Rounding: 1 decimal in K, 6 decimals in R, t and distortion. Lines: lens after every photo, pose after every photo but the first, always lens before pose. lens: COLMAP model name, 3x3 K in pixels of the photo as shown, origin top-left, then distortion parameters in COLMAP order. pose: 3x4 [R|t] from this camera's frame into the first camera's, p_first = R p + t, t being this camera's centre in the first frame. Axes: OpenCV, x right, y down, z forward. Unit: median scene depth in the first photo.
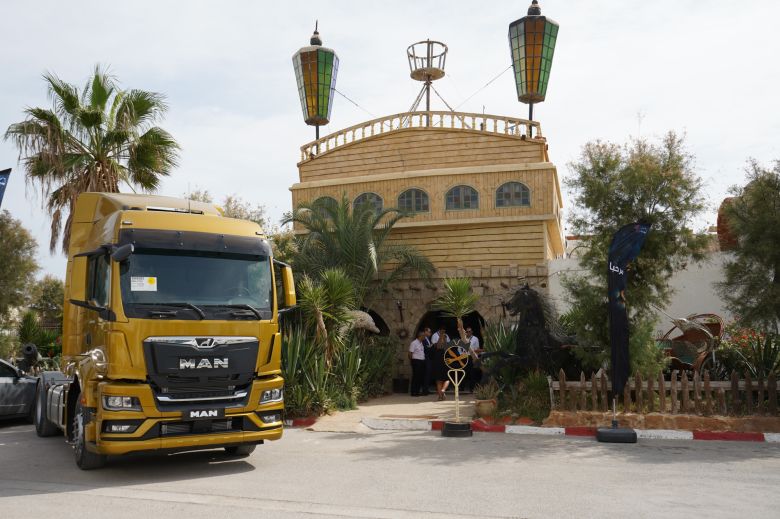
lens RADIAL K [[690.7, 0, 371.0], [0, 690.7, 262.8], [0, 0, 1]] dist [-0.006279, -0.003662]
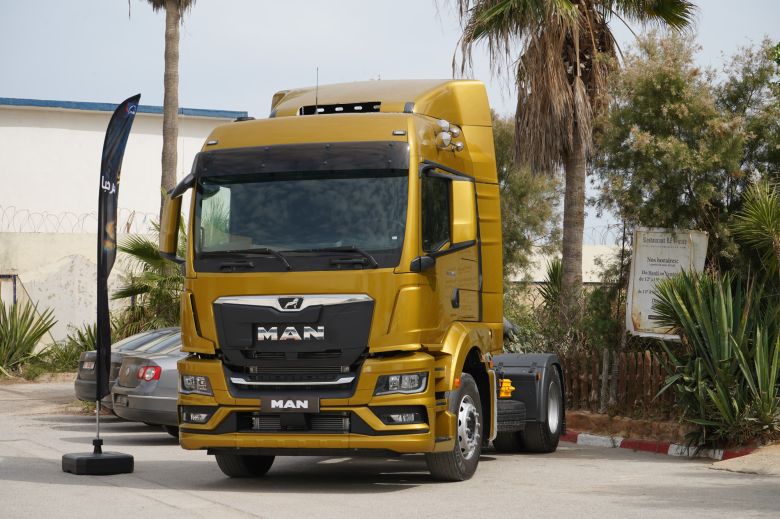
lens RADIAL K [[1601.2, 0, 390.0], [0, 1601.2, 259.5], [0, 0, 1]] dist [-0.037435, -0.377454]
pose [[0.658579, -0.034049, -0.751741, 0.702326], [0.092241, 0.995095, 0.035738, 0.015067], [0.746837, -0.092877, 0.658489, 0.009155]]
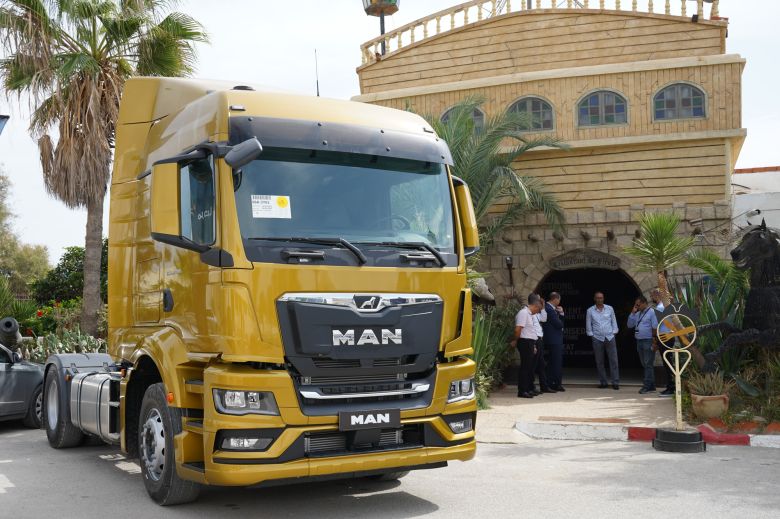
lens RADIAL K [[861.4, 0, 320.5], [0, 861.4, 258.6], [0, 0, 1]] dist [0.002894, 0.002827]
pose [[0.998162, -0.007344, -0.060155, -0.158568], [0.009819, 0.999113, 0.040955, 0.030151], [0.059801, -0.041471, 0.997349, 0.161779]]
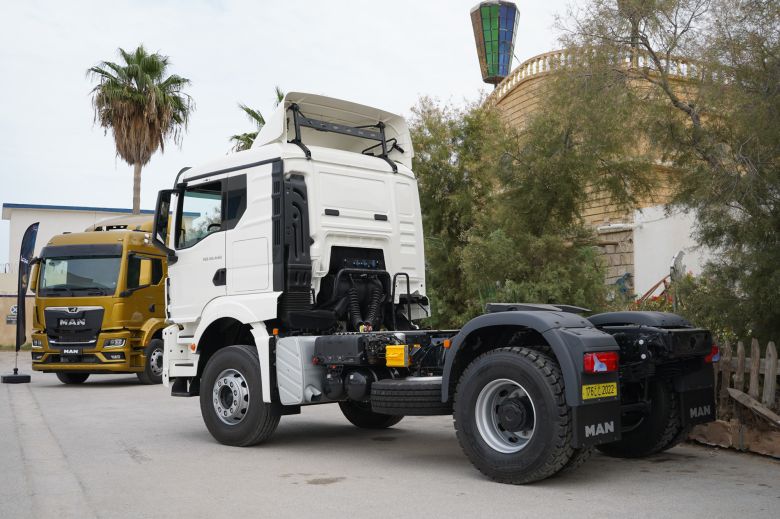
lens RADIAL K [[916.7, 0, 390.0], [0, 916.7, 259.5], [0, 0, 1]] dist [-0.011156, -0.012443]
pose [[0.667854, -0.052963, -0.742406, 1.320968], [0.090658, 0.995827, 0.010511, 0.025744], [0.738751, -0.074325, 0.669868, 0.051071]]
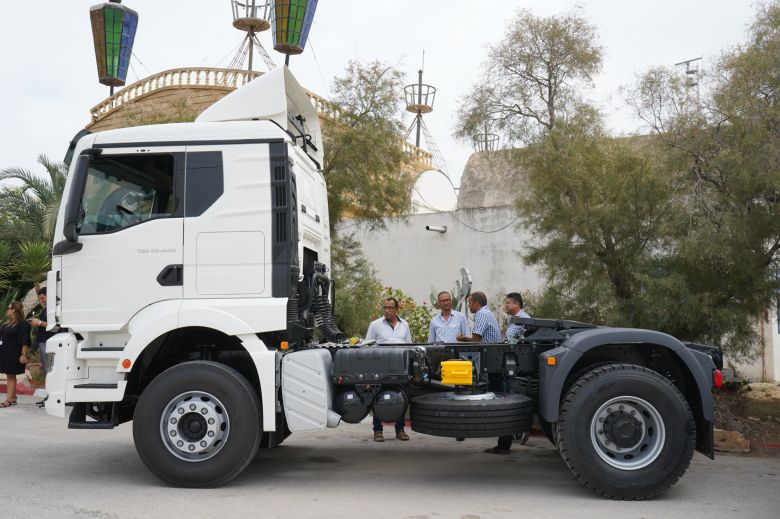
lens RADIAL K [[790.7, 0, 395.4], [0, 790.7, 251.0], [0, 0, 1]] dist [-0.004310, -0.023088]
pose [[0.984413, -0.001383, -0.175865, 0.890985], [0.006103, 0.999635, 0.026301, 0.006580], [0.175765, -0.026965, 0.984063, -0.033167]]
